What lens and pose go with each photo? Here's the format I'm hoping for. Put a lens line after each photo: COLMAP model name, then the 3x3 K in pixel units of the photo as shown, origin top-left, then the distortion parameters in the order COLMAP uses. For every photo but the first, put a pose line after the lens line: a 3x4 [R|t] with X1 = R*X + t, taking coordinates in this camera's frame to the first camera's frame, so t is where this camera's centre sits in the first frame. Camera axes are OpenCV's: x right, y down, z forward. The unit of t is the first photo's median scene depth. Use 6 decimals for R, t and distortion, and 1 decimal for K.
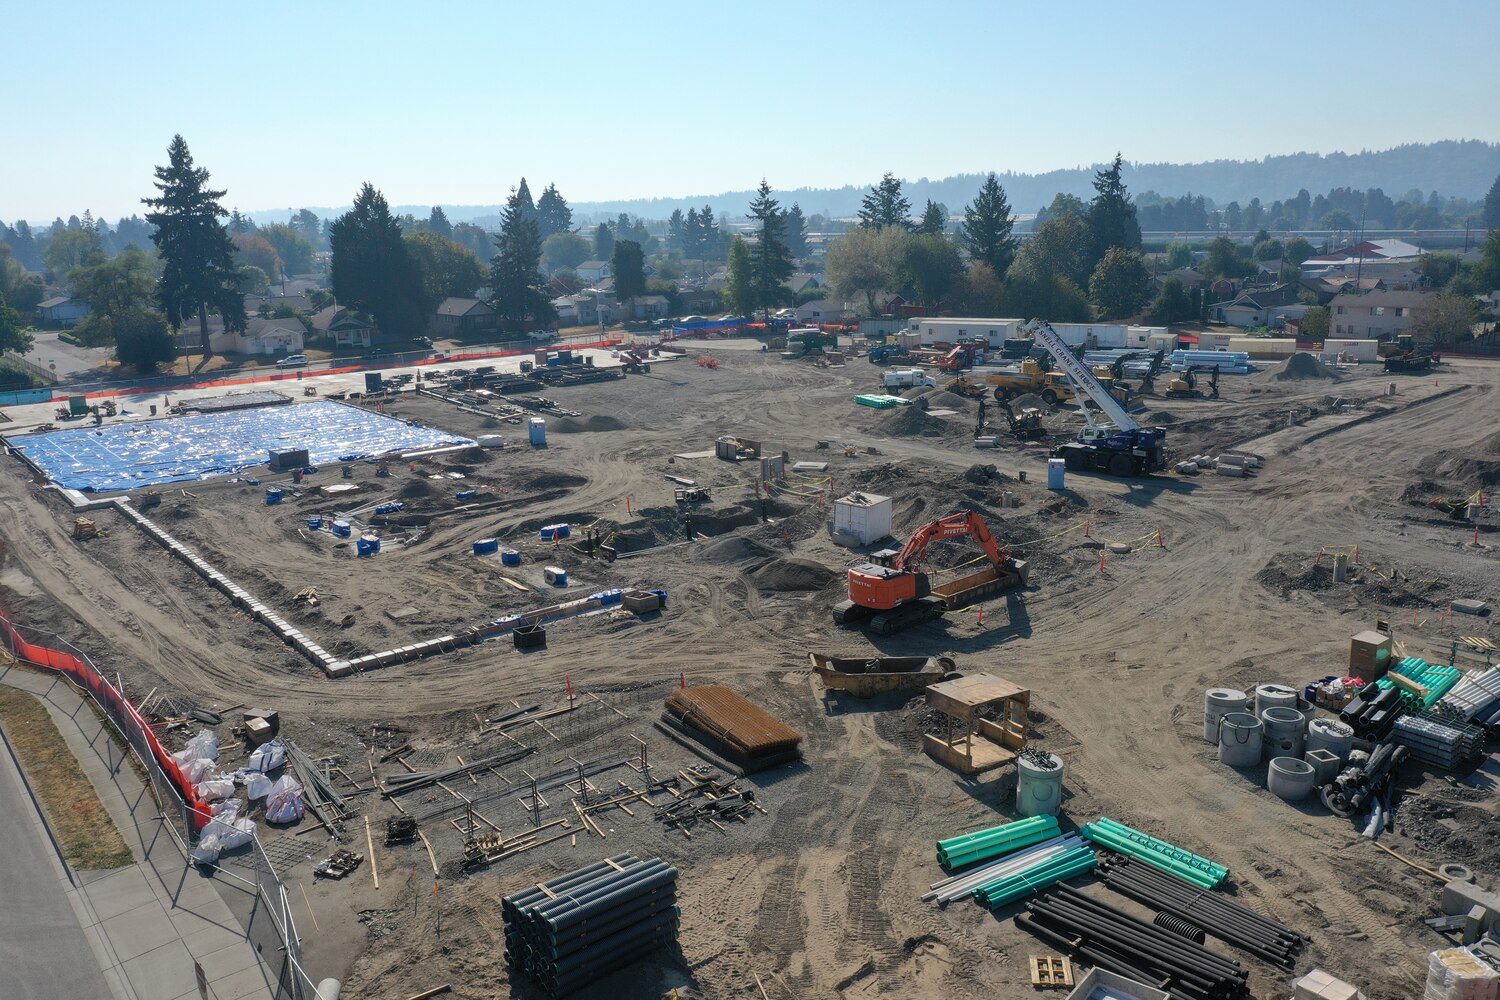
lens RADIAL K [[1179.8, 0, 750.0], [0, 1179.8, 500.0], [0, 0, 1]] dist [-0.000007, -0.000551]
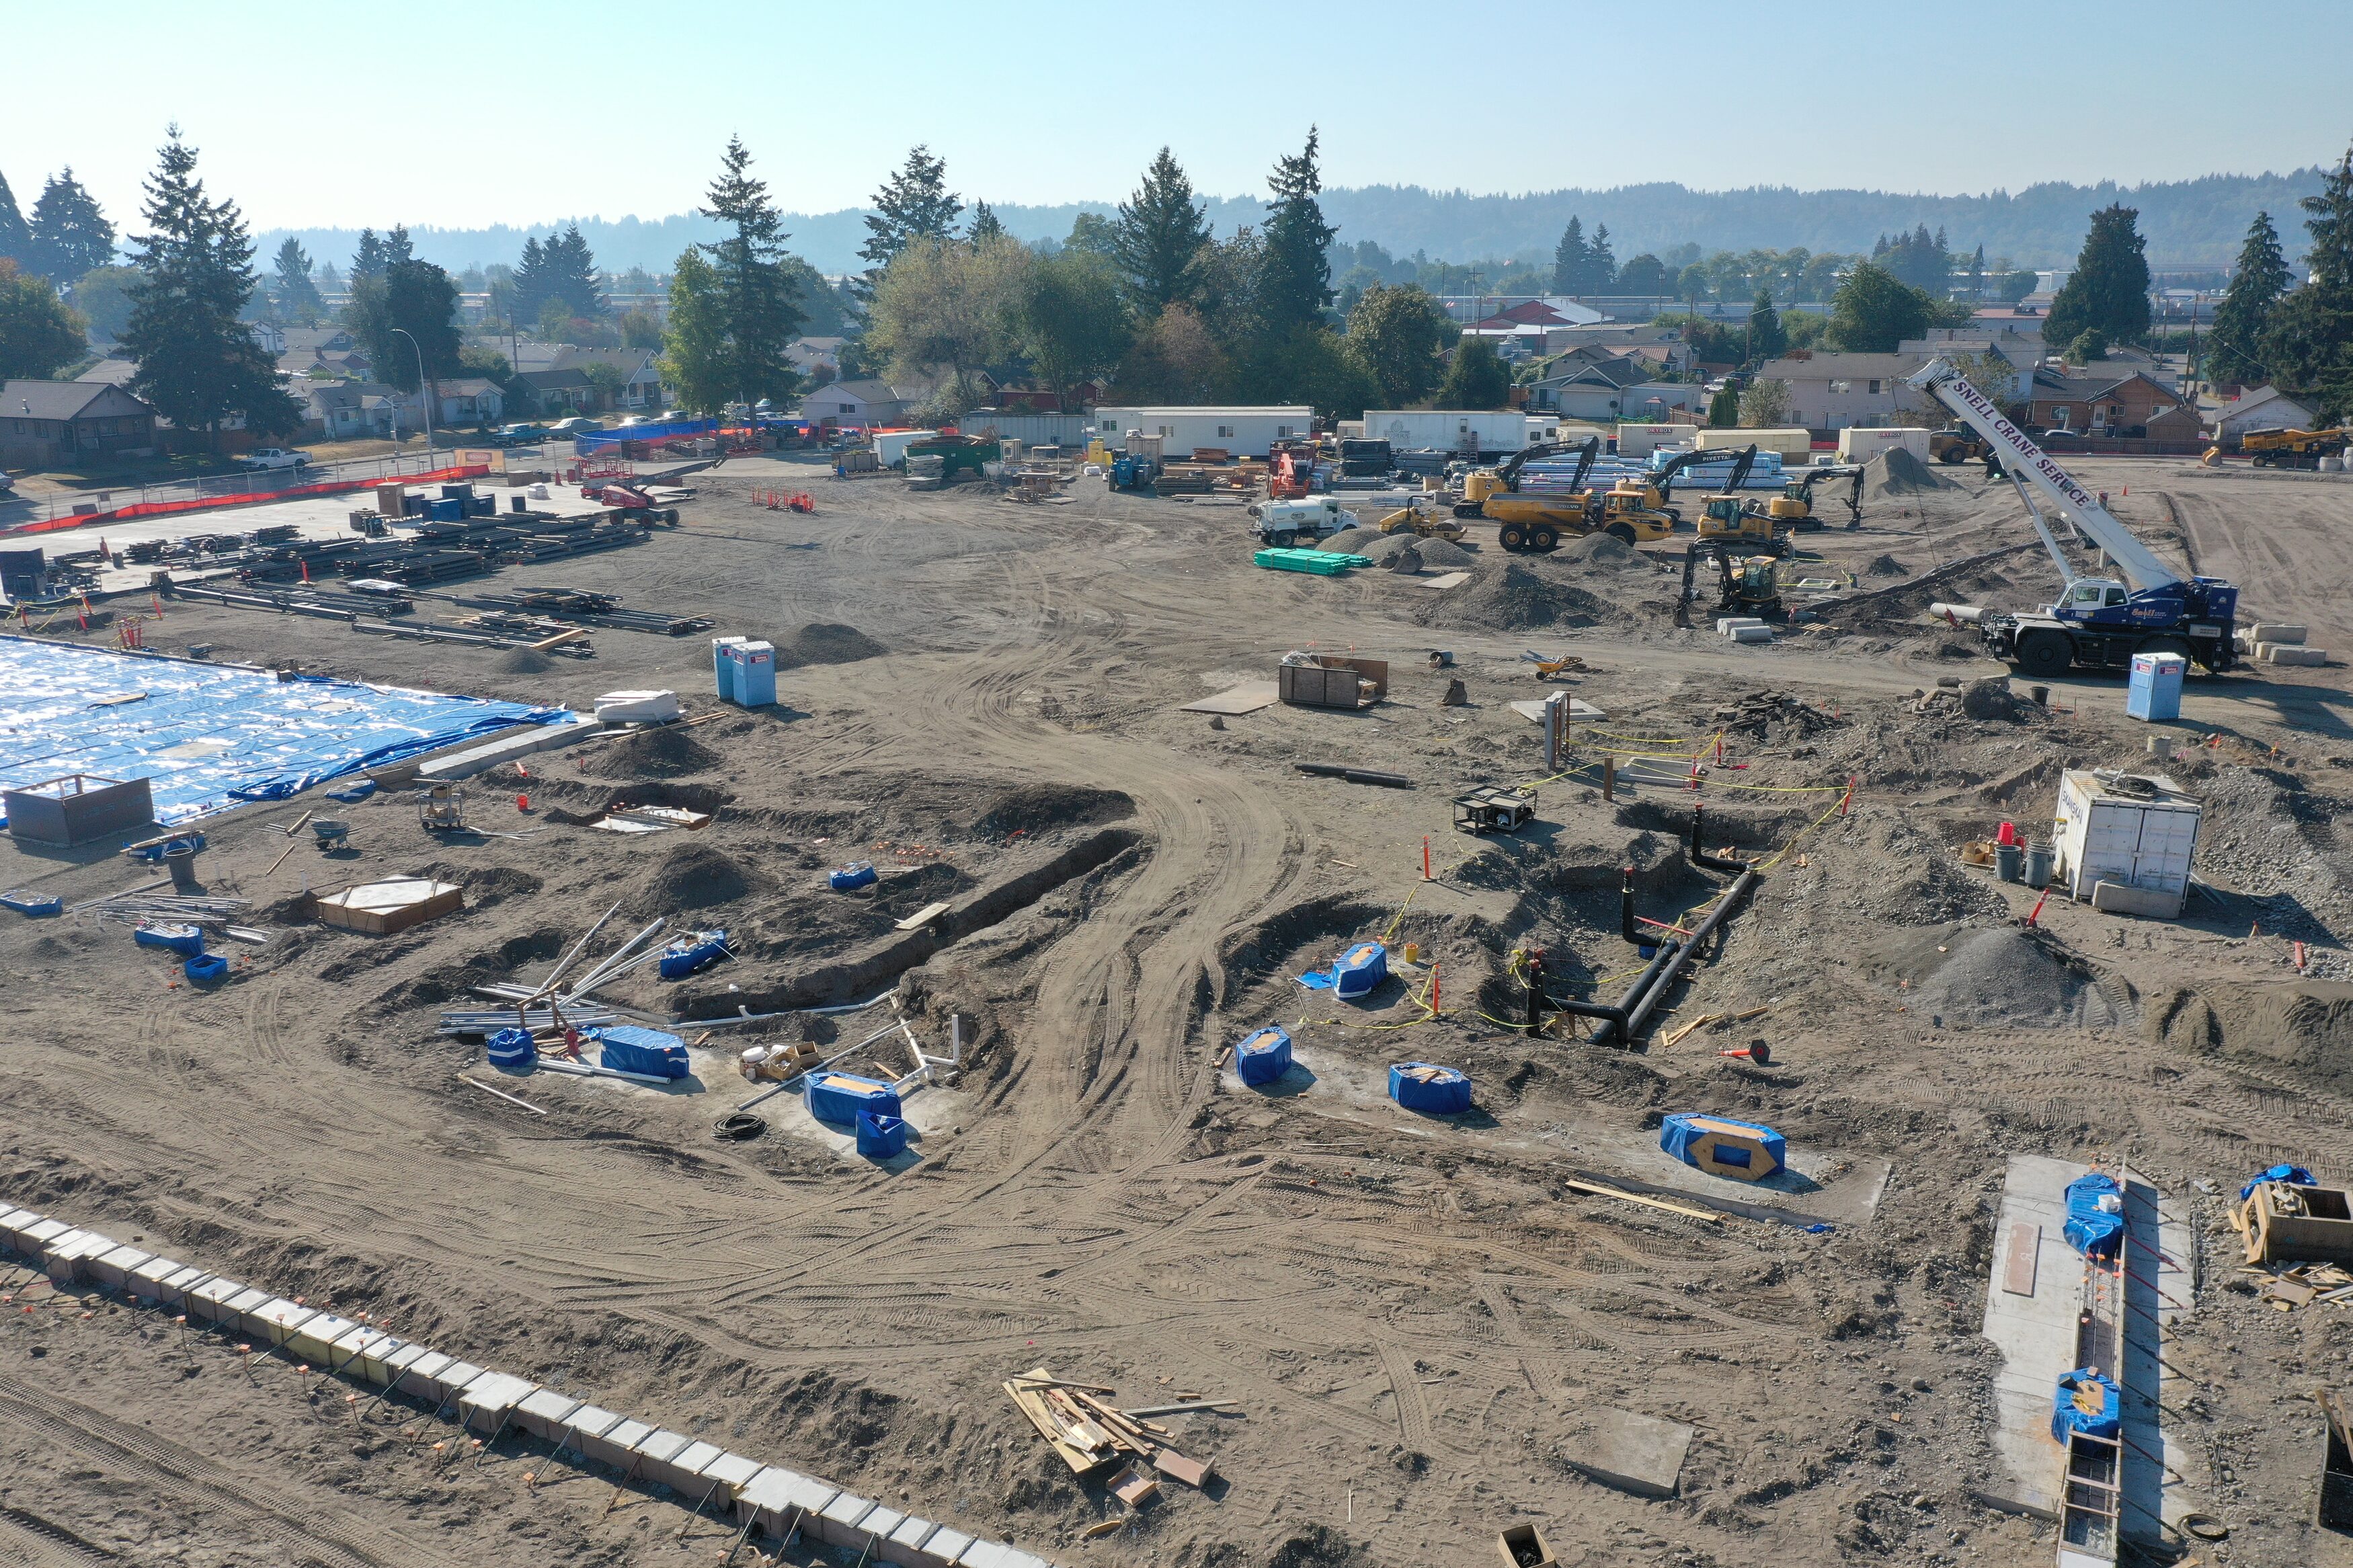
lens RADIAL K [[1842.7, 0, 1176.5], [0, 1842.7, 784.0], [0, 0, 1]] dist [-0.003414, -0.003539]
pose [[0.909029, -0.092770, 0.406276, -0.186144], [0.080967, 0.995646, 0.046187, -0.023859], [-0.408792, -0.009090, 0.912582, 0.246581]]
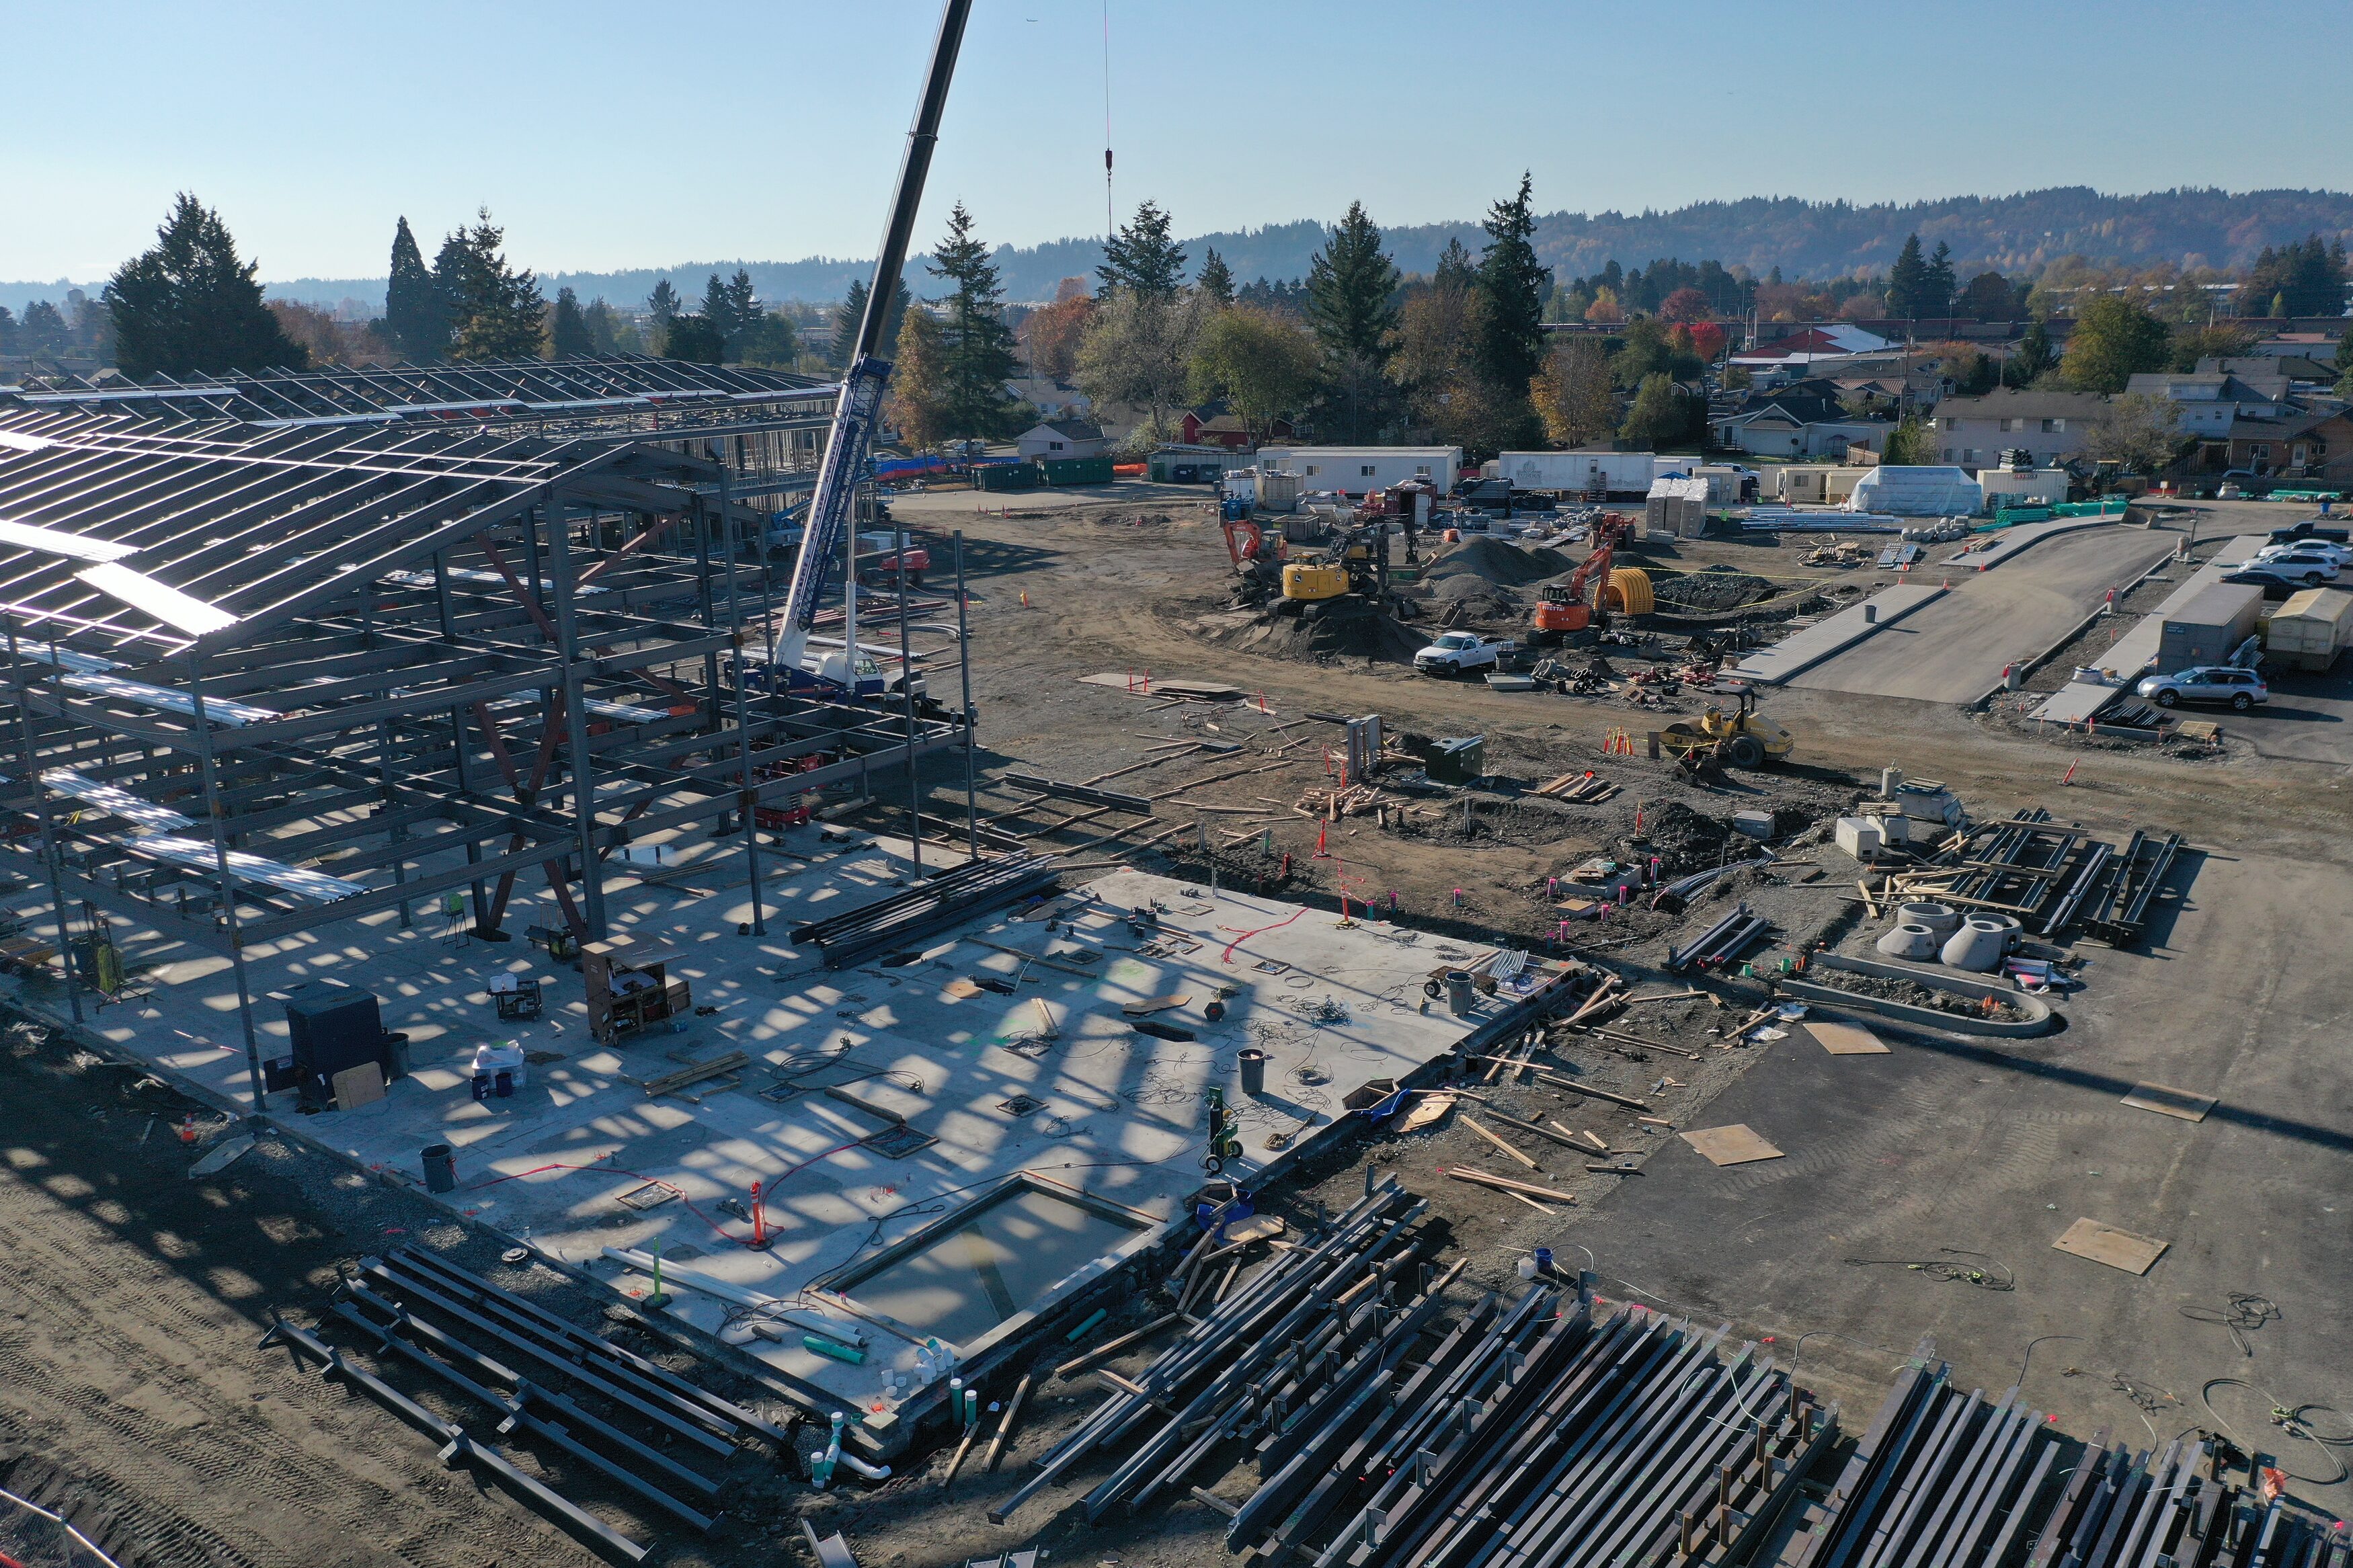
lens RADIAL K [[1850.5, 0, 1176.5], [0, 1850.5, 784.0], [0, 0, 1]] dist [-0.000007, -0.000551]
pose [[0.972106, -0.054903, 0.228024, -0.118712], [0.051117, 0.998440, 0.022479, -0.015587], [-0.228902, -0.010196, 0.973396, 0.147701]]
